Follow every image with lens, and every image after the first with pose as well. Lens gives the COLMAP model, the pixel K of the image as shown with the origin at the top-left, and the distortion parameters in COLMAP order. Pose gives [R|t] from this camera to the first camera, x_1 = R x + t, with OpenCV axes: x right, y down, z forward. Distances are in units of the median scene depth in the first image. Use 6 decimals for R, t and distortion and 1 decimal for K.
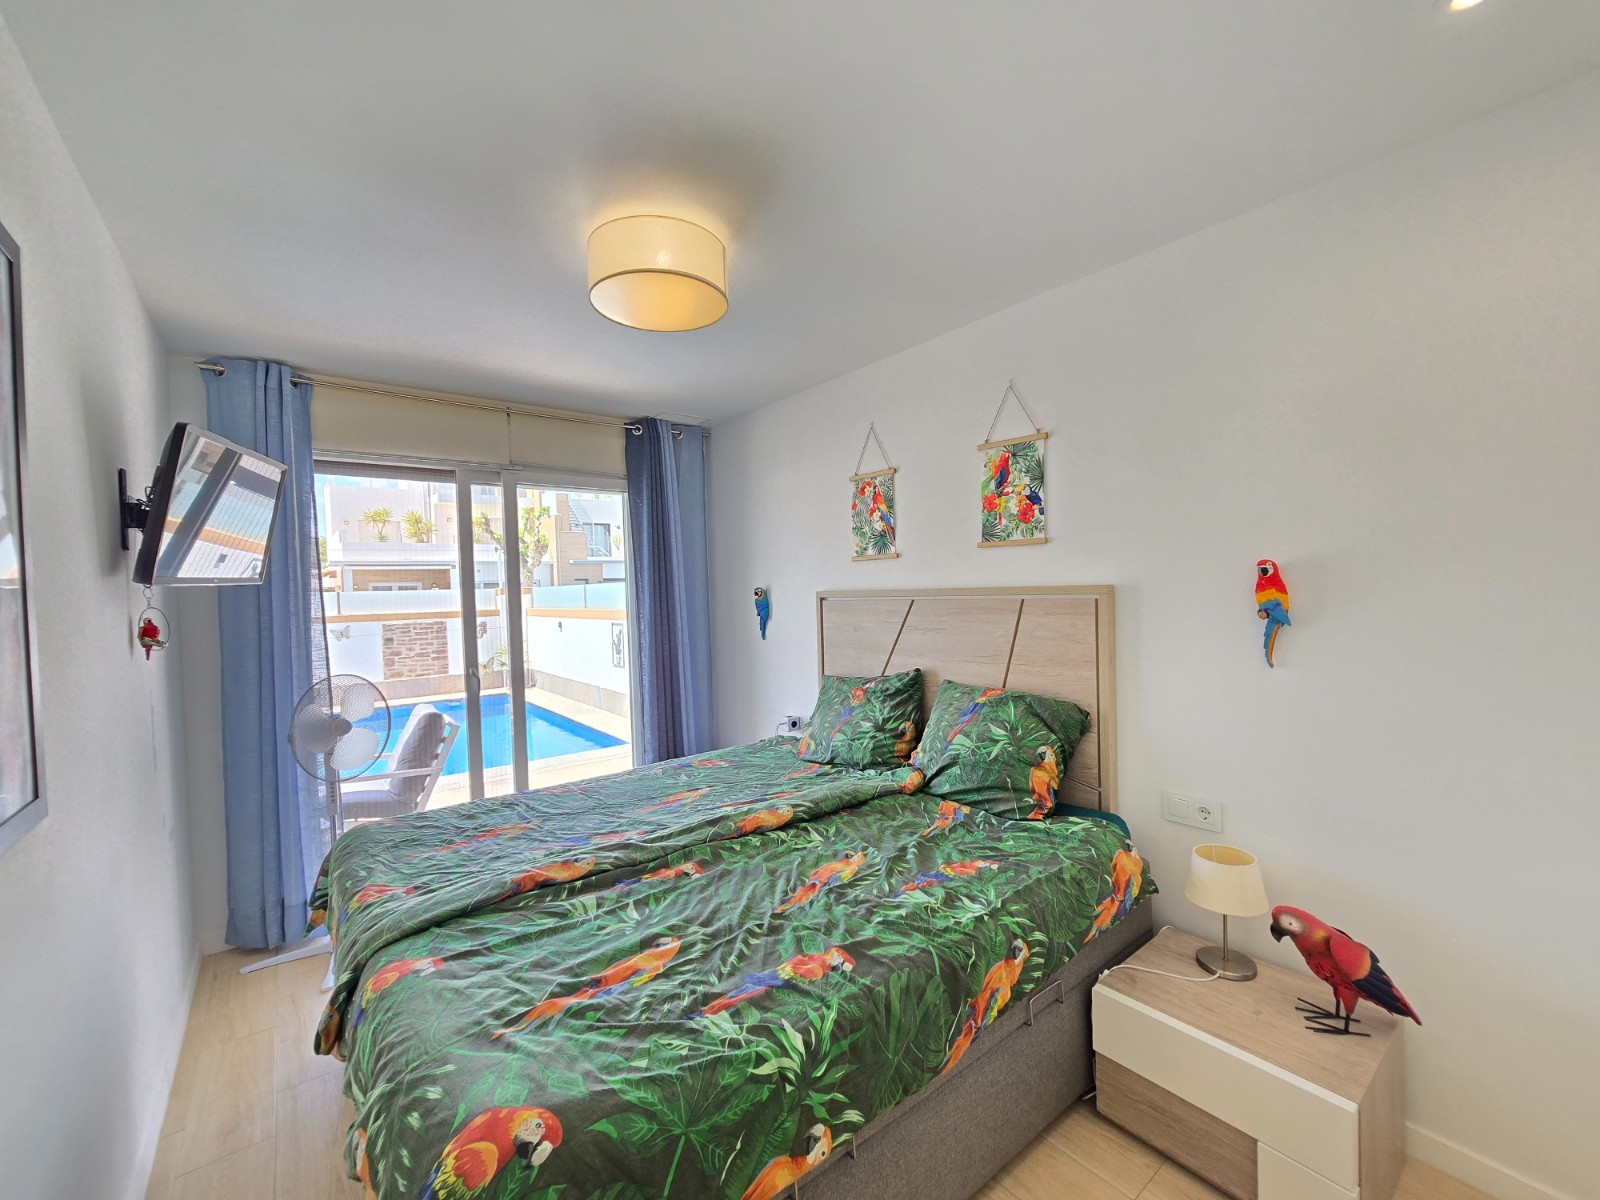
lens RADIAL K [[656.1, 0, 798.1], [0, 656.1, 607.3], [0, 0, 1]] dist [-0.000673, -0.000352]
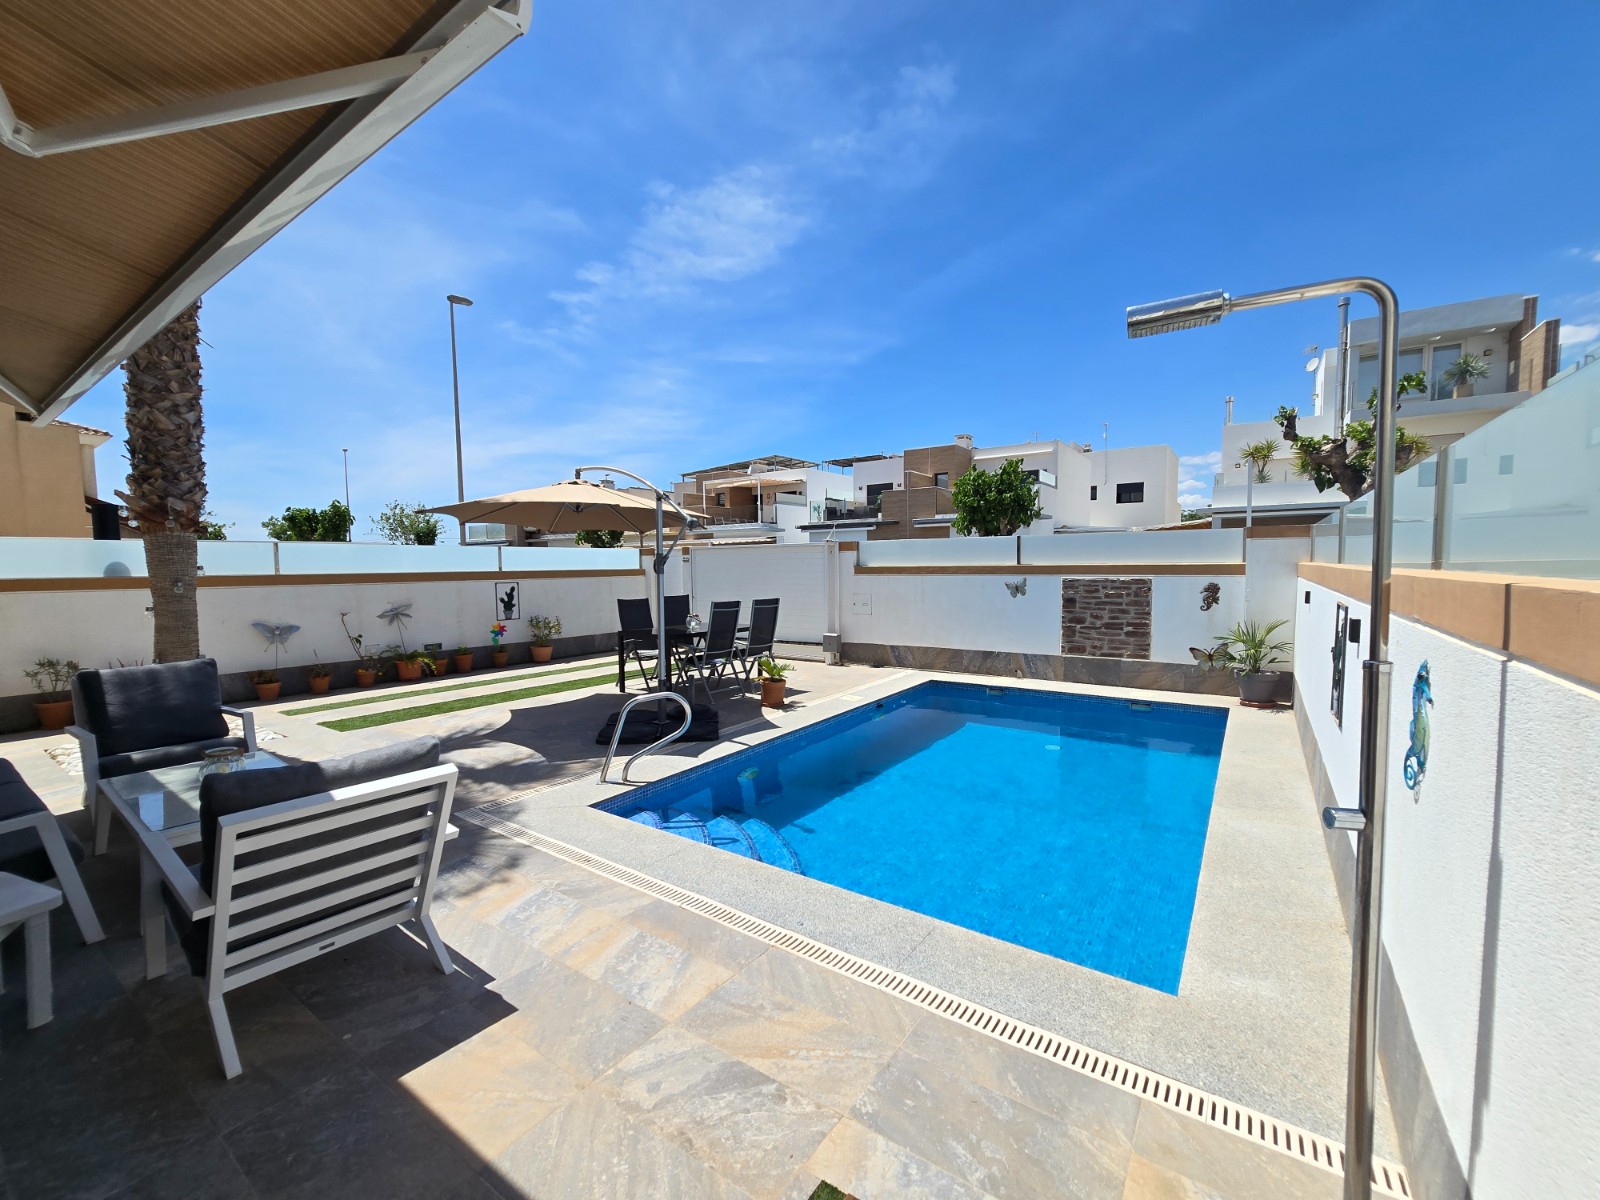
lens RADIAL K [[653.4, 0, 799.0], [0, 653.4, 608.8], [0, 0, 1]] dist [-0.004206, -0.000343]
pose [[0.296089, 0.089563, -0.950952, -0.018722], [-0.022124, 0.995970, 0.086914, 0.001822], [0.954904, -0.004696, 0.296877, 0.485014]]
